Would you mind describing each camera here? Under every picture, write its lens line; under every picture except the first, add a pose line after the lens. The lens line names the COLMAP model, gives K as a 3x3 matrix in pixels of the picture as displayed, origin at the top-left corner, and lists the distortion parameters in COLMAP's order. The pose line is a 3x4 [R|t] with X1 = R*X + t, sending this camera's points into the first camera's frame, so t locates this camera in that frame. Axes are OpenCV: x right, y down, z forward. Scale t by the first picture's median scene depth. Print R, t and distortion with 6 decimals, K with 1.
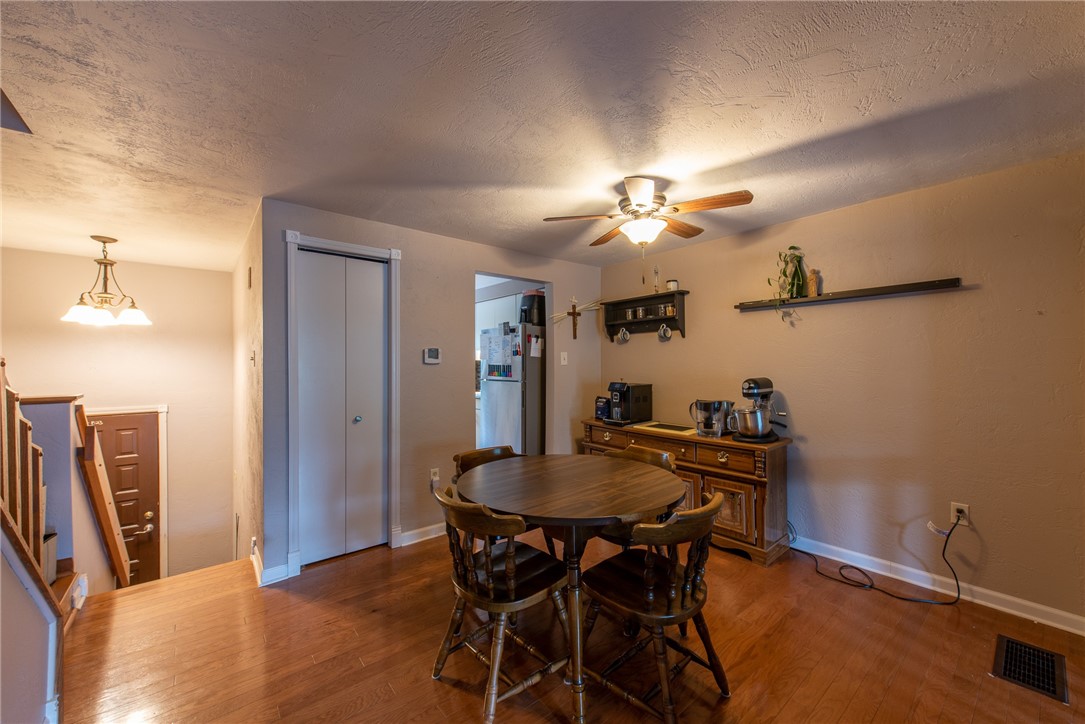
lens RADIAL K [[411.3, 0, 560.4], [0, 411.3, 366.7], [0, 0, 1]] dist [-0.000090, -0.000044]
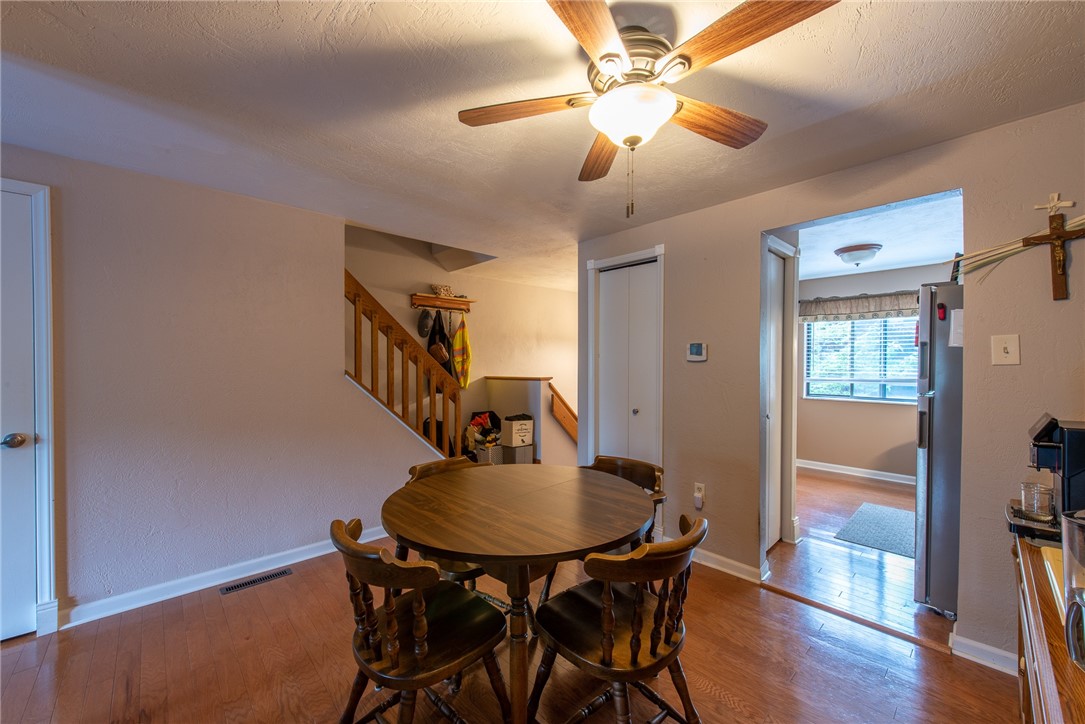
lens RADIAL K [[420.8, 0, 537.6], [0, 420.8, 364.7], [0, 0, 1]] dist [0.002305, 0.000036]
pose [[0.044525, 0.008813, -0.998969, 0.570558], [-0.007381, 0.999937, 0.008493, -0.004641], [0.998981, 0.006996, 0.044587, 0.638843]]
